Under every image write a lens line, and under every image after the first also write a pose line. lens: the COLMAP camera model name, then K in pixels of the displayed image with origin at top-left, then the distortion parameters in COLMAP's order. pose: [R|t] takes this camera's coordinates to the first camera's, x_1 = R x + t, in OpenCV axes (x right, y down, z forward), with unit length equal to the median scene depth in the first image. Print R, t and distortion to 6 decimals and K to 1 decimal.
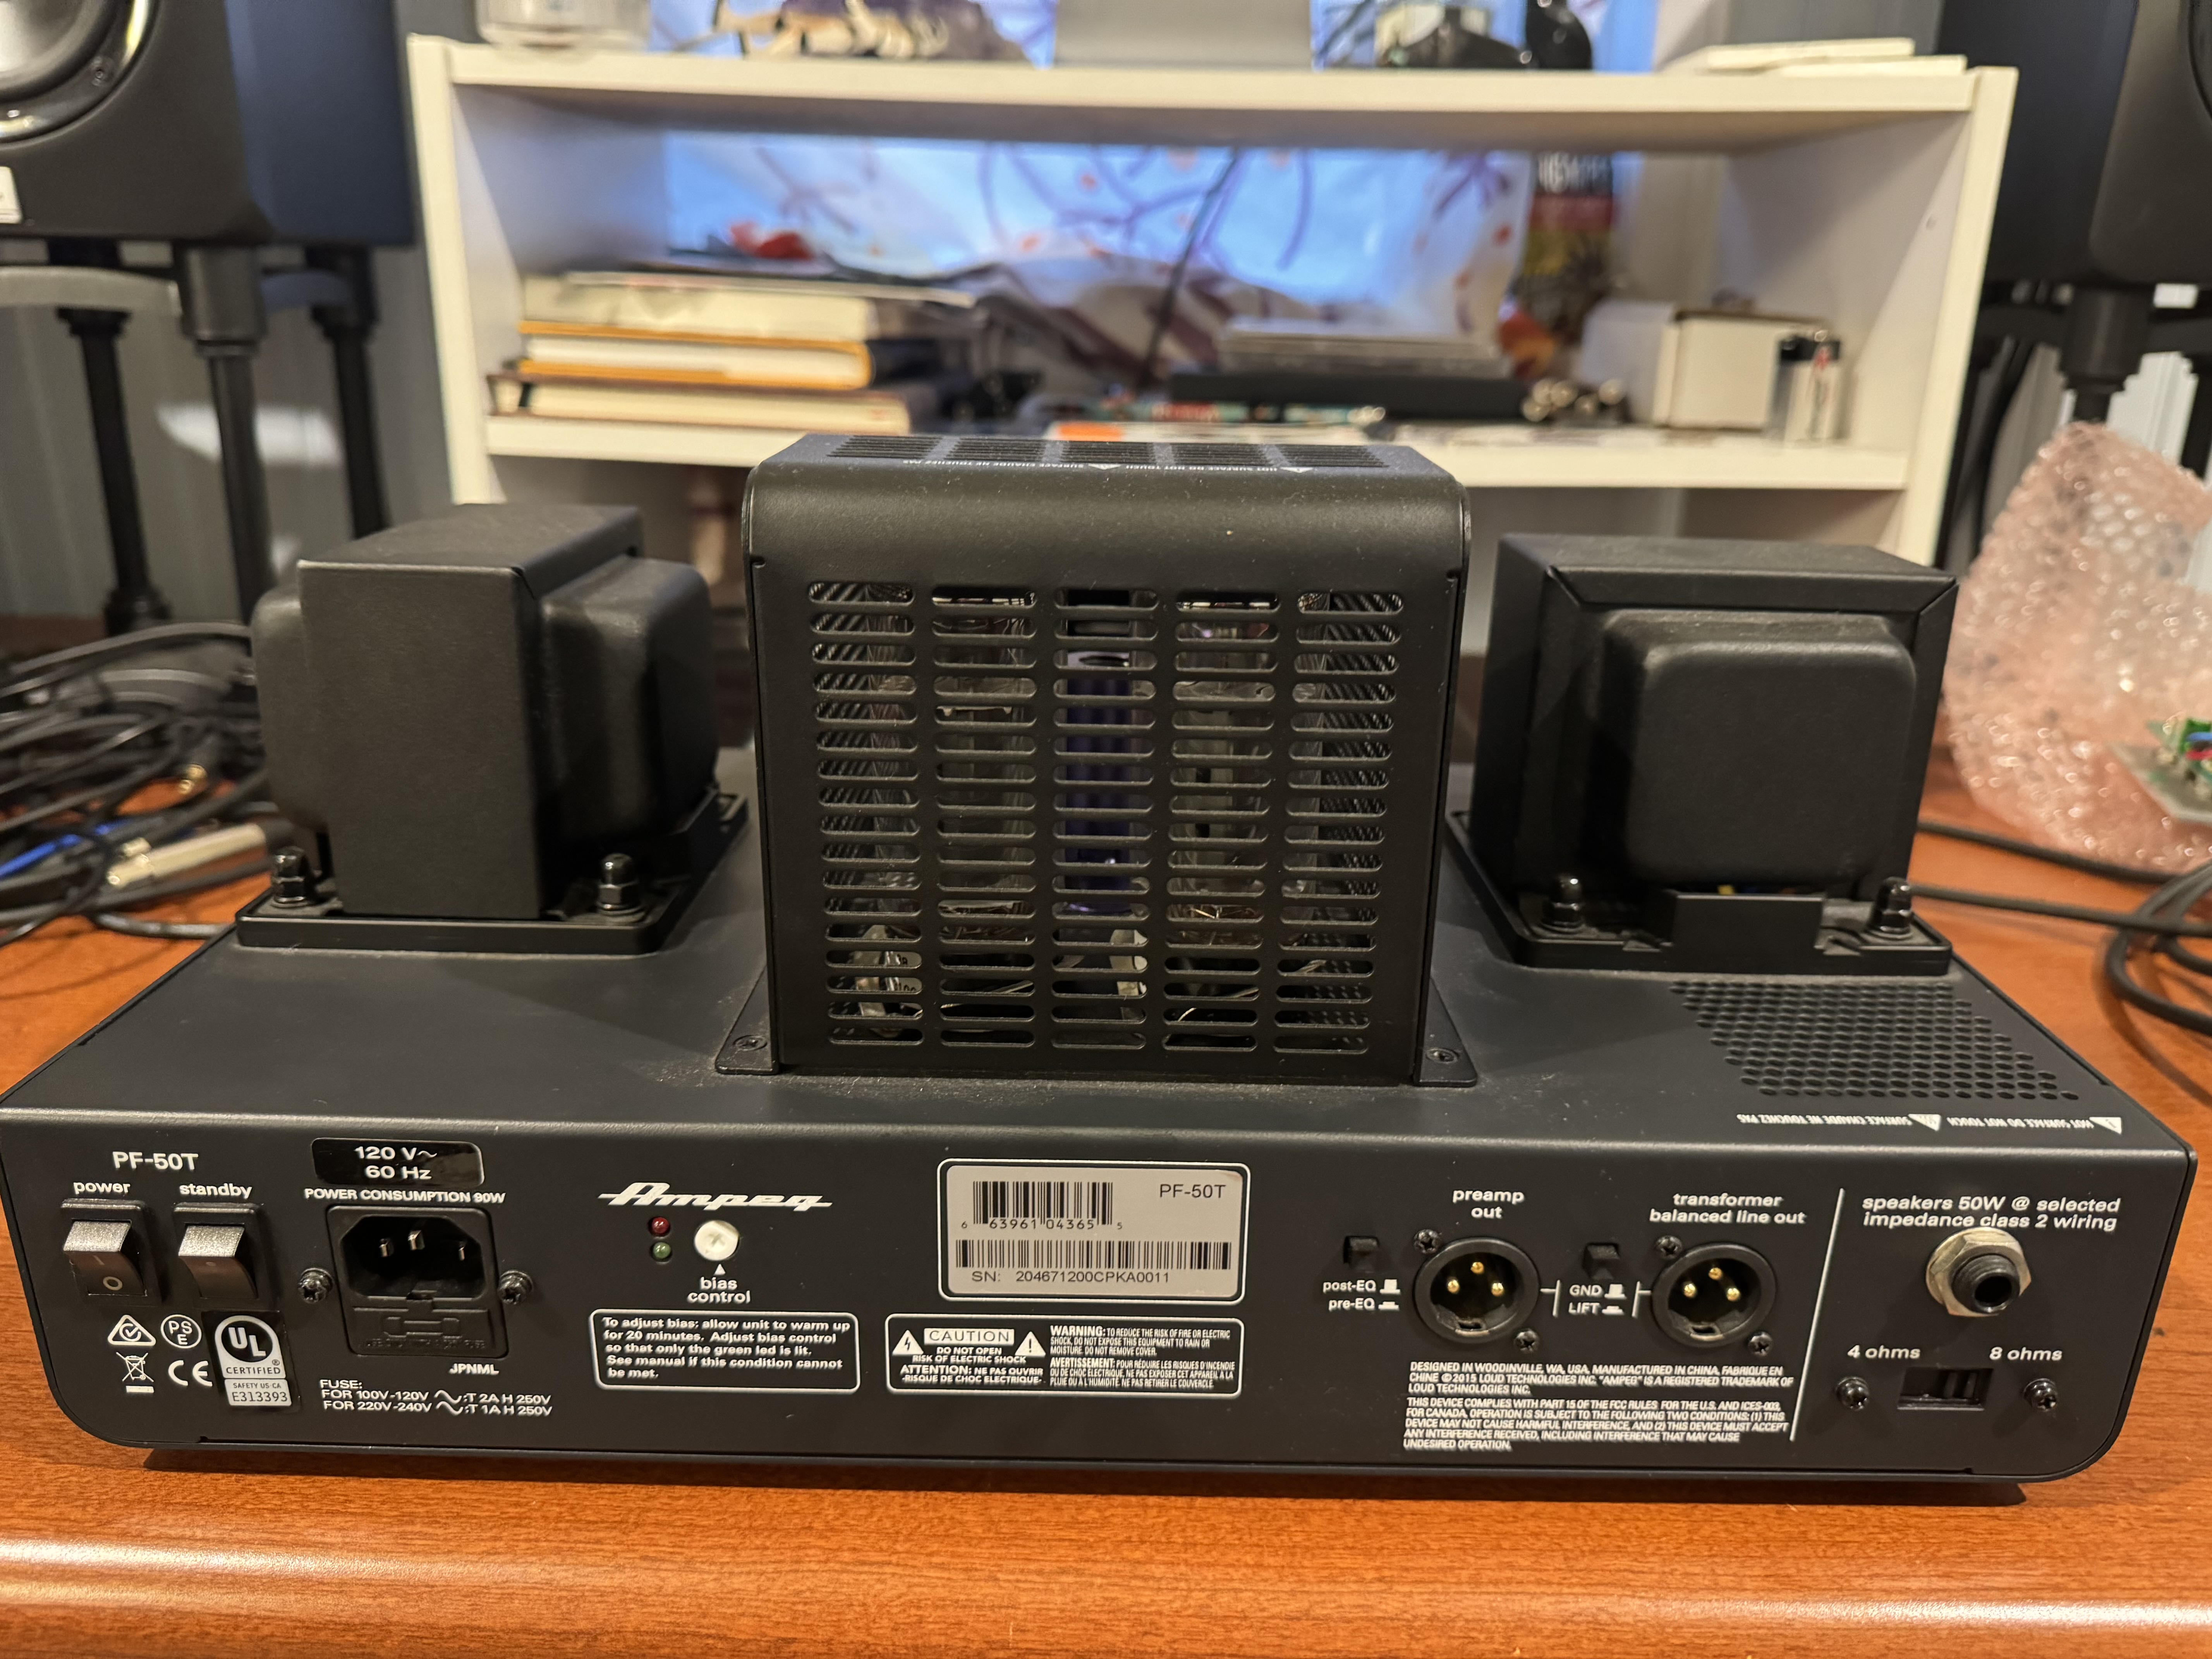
lens RADIAL K [[1615.1, 0, 1106.0], [0, 1615.1, 829.5], [0, 0, 1]] dist [-0.014513, -0.012159]
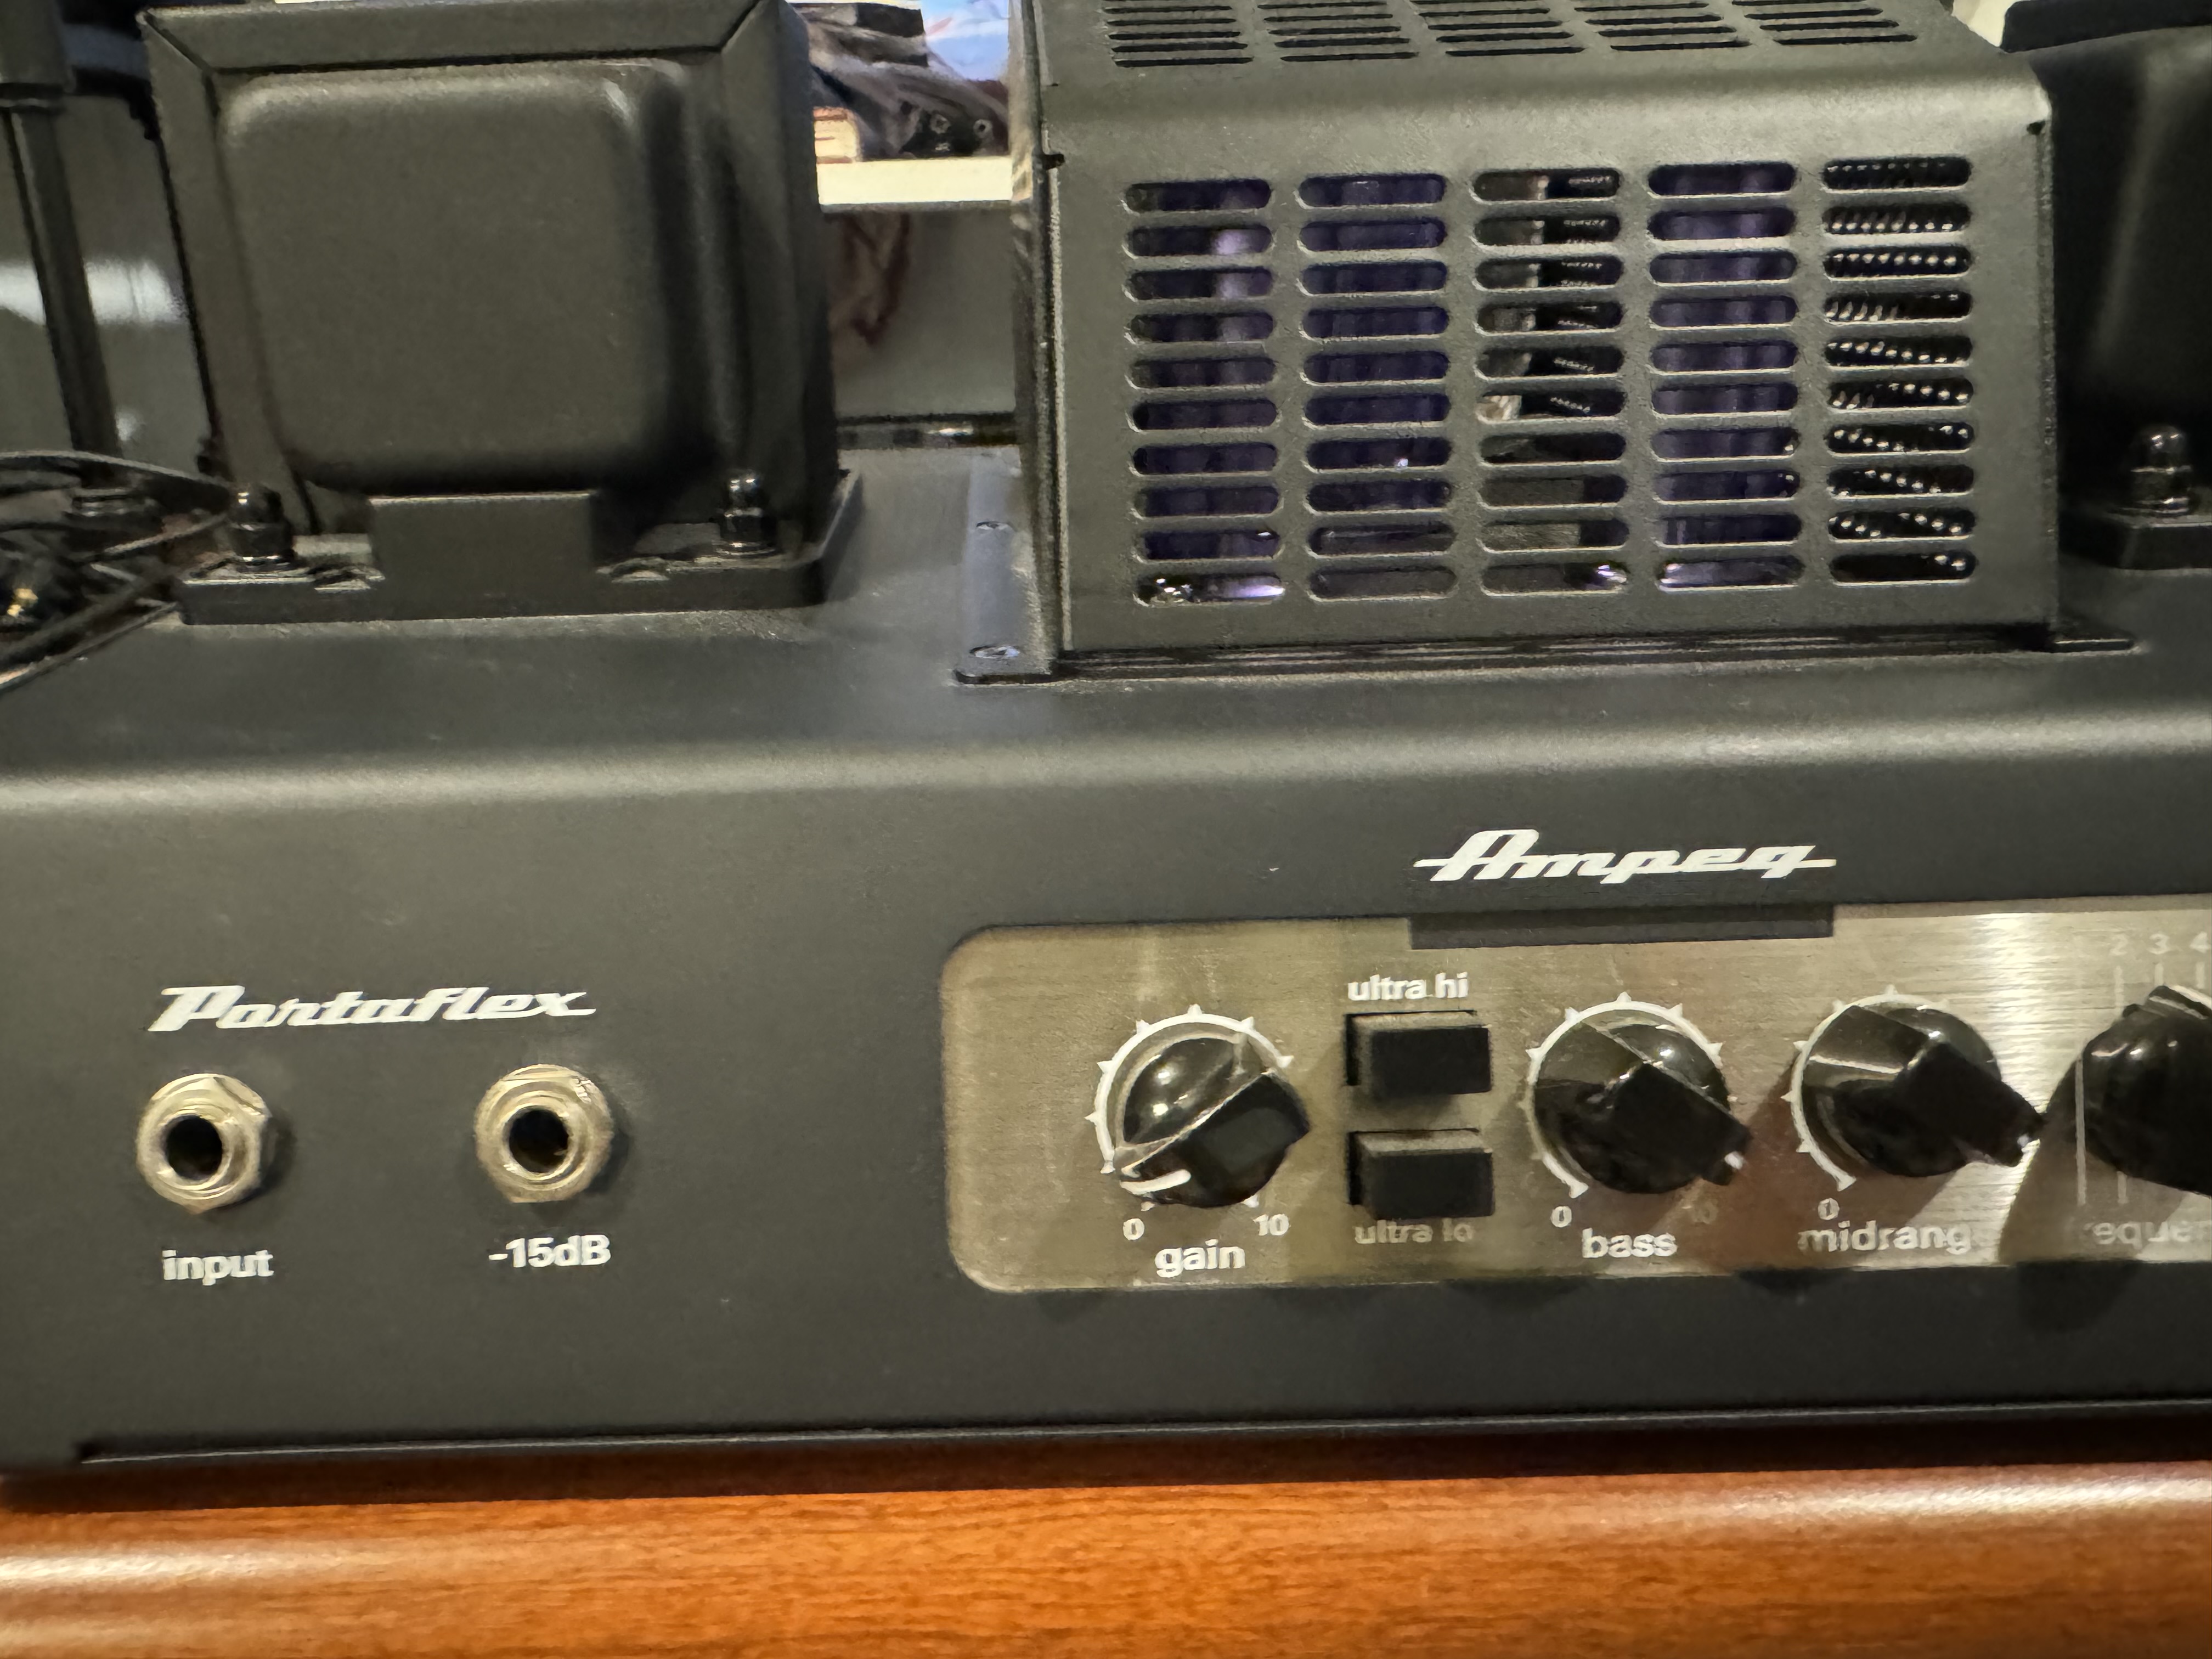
lens RADIAL K [[1547.7, 0, 985.1], [0, 1547.7, 837.5], [0, 0, 1]] dist [-0.000619, -0.002079]
pose [[0.998060, -0.060644, 0.014108, -0.210141], [0.060040, 0.997399, 0.039883, 0.178416], [-0.016490, -0.038959, 0.999105, 0.422735]]
